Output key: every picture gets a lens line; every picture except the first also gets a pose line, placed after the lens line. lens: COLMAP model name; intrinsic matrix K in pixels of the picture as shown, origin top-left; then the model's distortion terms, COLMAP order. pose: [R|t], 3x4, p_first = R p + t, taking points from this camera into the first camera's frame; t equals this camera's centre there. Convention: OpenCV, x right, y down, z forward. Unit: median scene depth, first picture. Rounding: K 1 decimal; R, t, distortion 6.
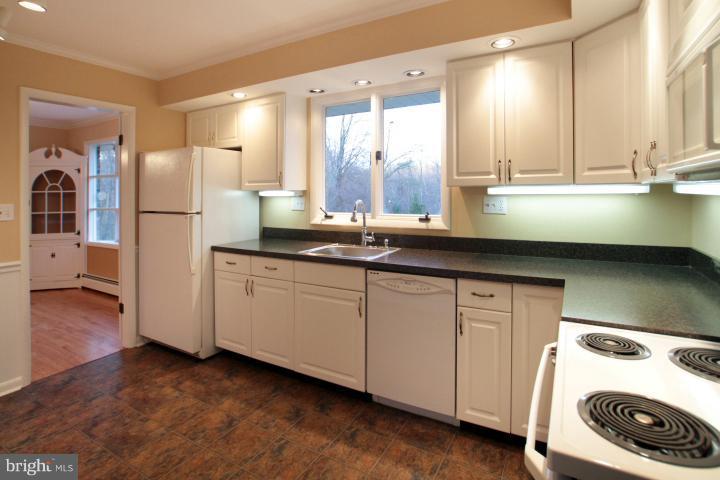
lens RADIAL K [[381.5, 0, 356.1], [0, 381.5, 189.8], [0, 0, 1]] dist [-0.073078, 0.029478]
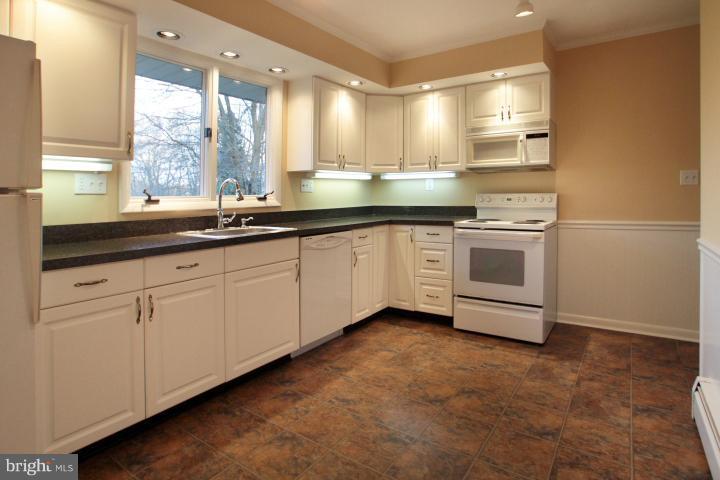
lens RADIAL K [[381.5, 0, 356.1], [0, 381.5, 189.8], [0, 0, 1]] dist [-0.073078, 0.029478]
pose [[0.090727, 0.019195, 0.995691, -1.091631], [0.003248, 0.999803, -0.019570, 0.087987], [-0.995870, 0.005010, 0.090647, 0.724596]]
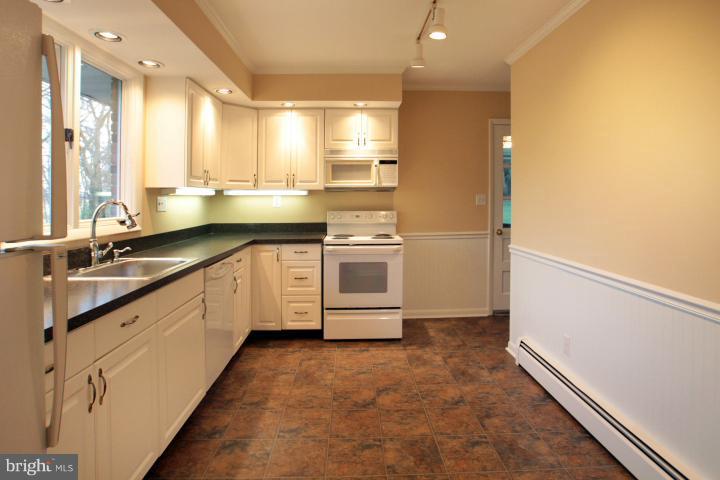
lens RADIAL K [[402.5, 0, 332.7], [0, 402.5, 206.9], [0, 0, 1]] dist [-0.059460, 0.000981]
pose [[-0.501219, -0.003596, 0.865313, -1.034548], [0.005327, 0.999960, 0.007241, 0.044595], [-0.865304, 0.008239, -0.501180, 1.223176]]
